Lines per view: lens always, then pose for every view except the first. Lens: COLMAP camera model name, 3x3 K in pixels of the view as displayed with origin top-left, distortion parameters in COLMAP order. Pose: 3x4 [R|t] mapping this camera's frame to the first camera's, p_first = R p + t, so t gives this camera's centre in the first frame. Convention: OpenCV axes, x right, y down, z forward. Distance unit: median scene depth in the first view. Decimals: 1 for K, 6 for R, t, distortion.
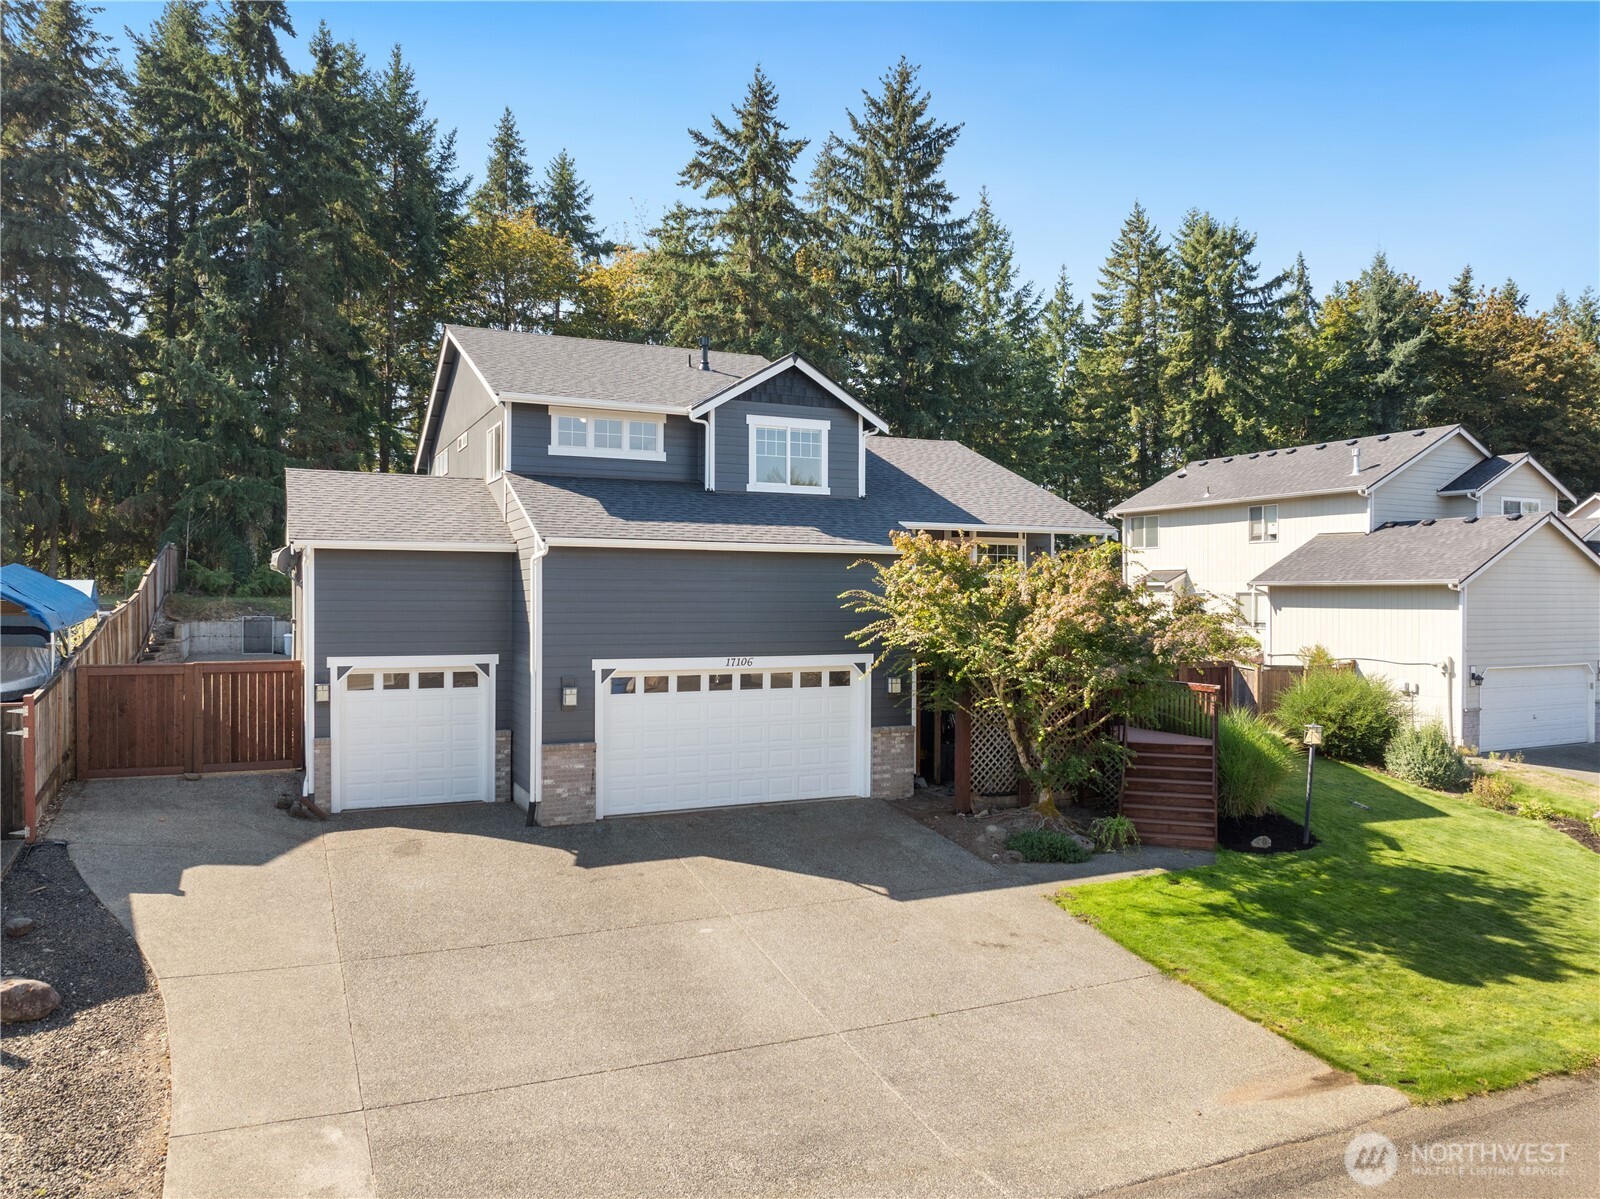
lens RADIAL K [[1138.8, 0, 808.7], [0, 1138.8, 565.3], [0, 0, 1]] dist [-0.044675, 0.002993]
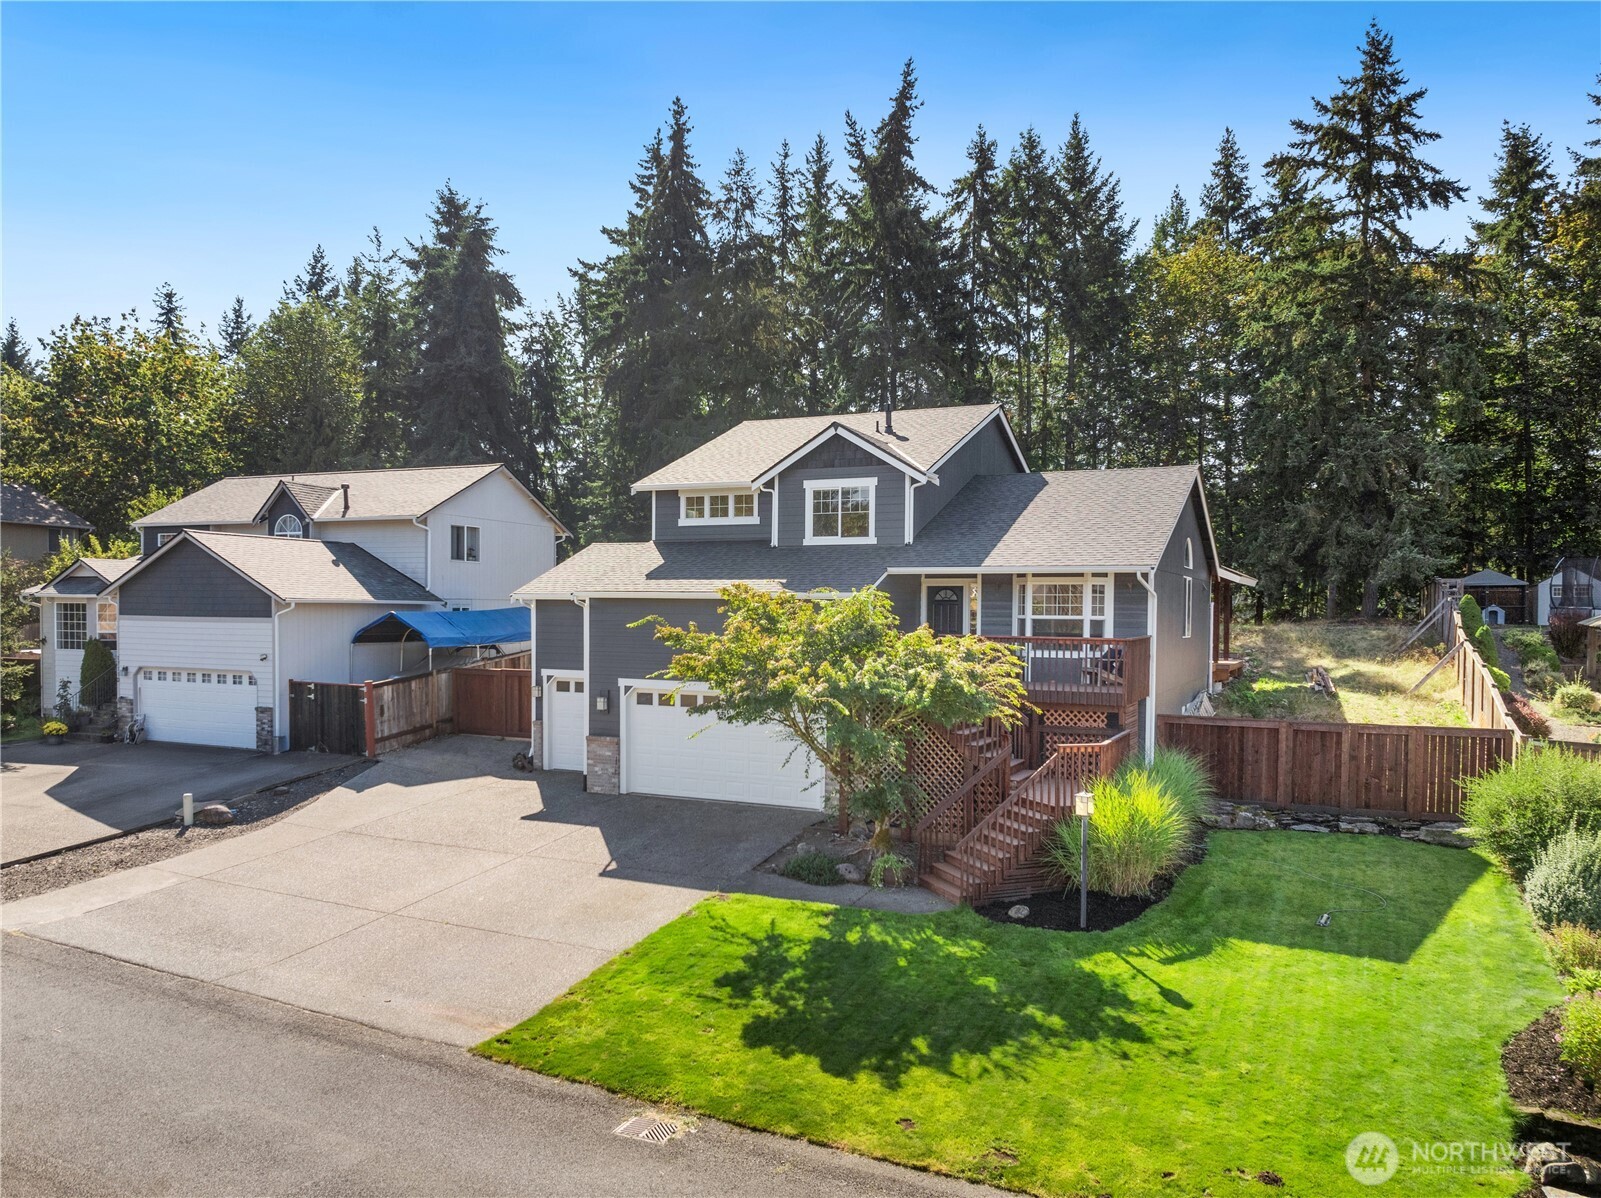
lens RADIAL K [[1142.5, 0, 800.5], [0, 1142.5, 599.0], [0, 0, 1]] dist [0.023975, -0.131467]
pose [[0.624954, -0.003571, -0.780653, 0.968131], [0.014510, 0.999870, 0.007042, -0.019463], [0.780527, -0.015729, 0.624925, 0.277569]]
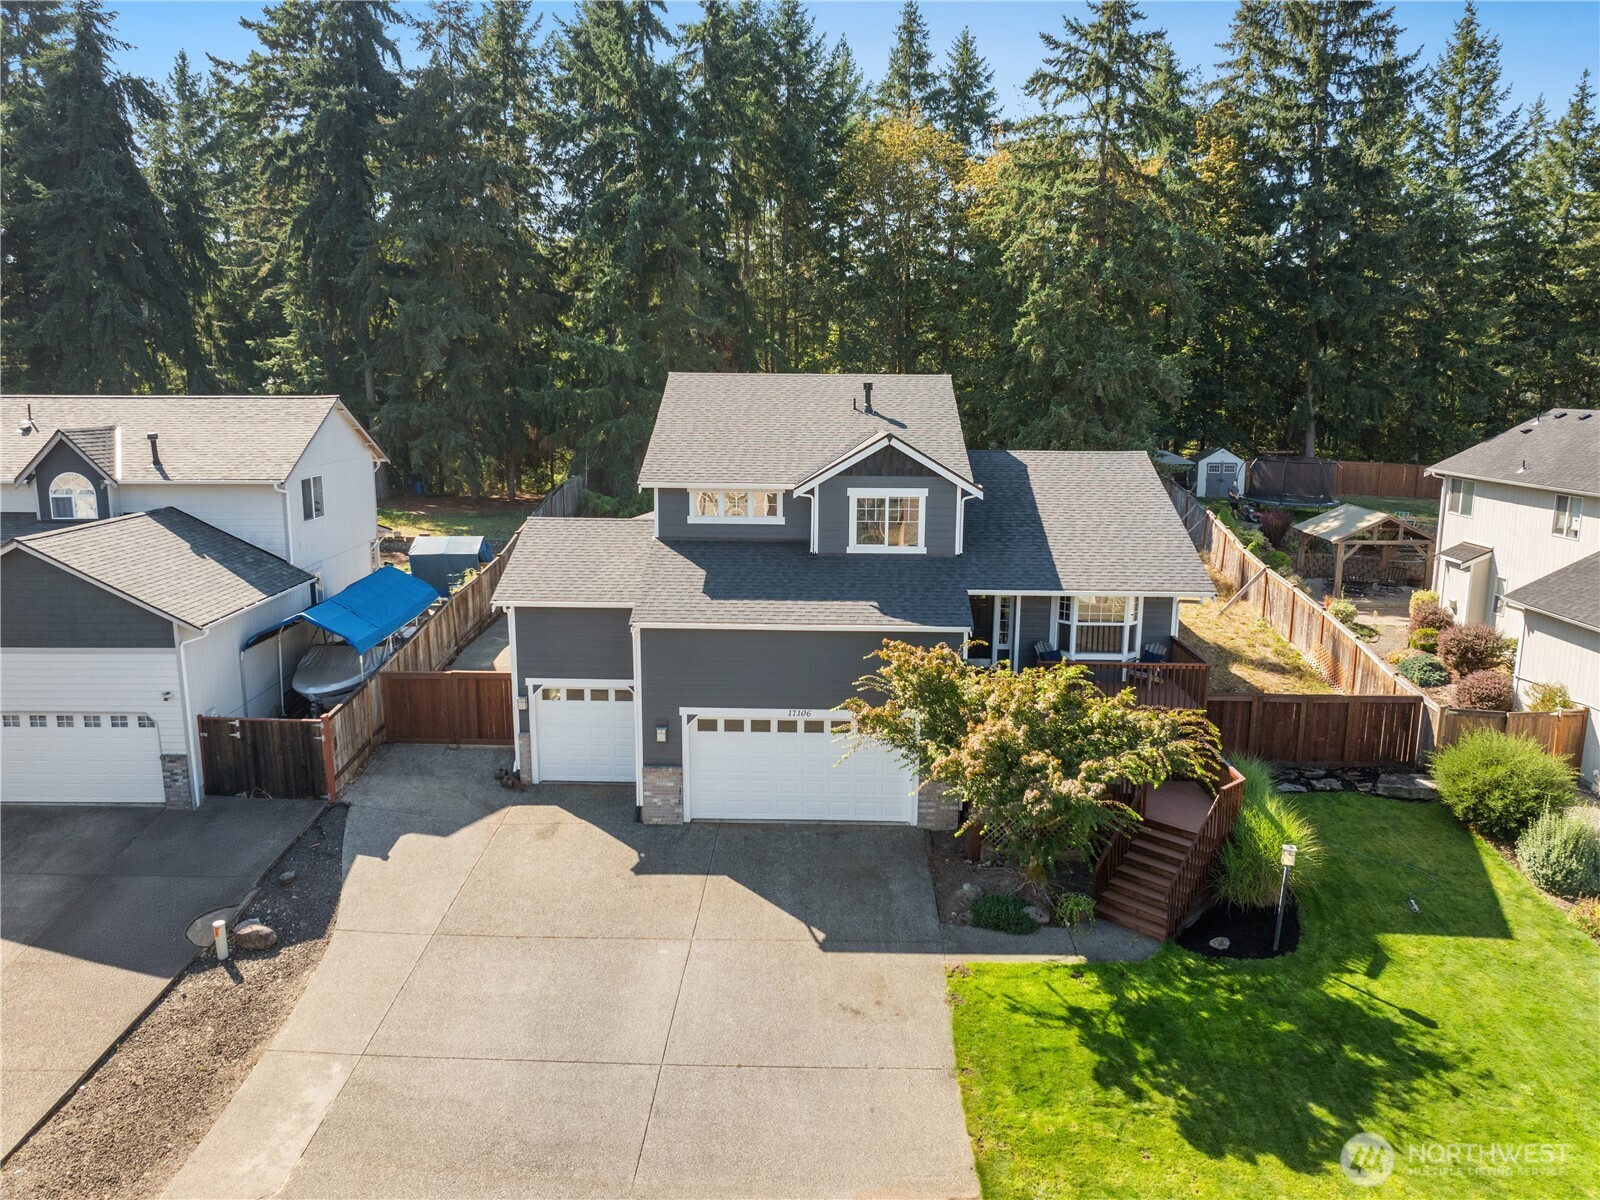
lens RADIAL K [[1138.8, 0, 808.7], [0, 1138.8, 565.8], [0, 0, 1]] dist [-0.044675, 0.002993]
pose [[0.895136, 0.077296, -0.439040, 0.474108], [0.005220, 0.982968, 0.183700, -0.297594], [0.445762, -0.166728, 0.879487, -0.063326]]
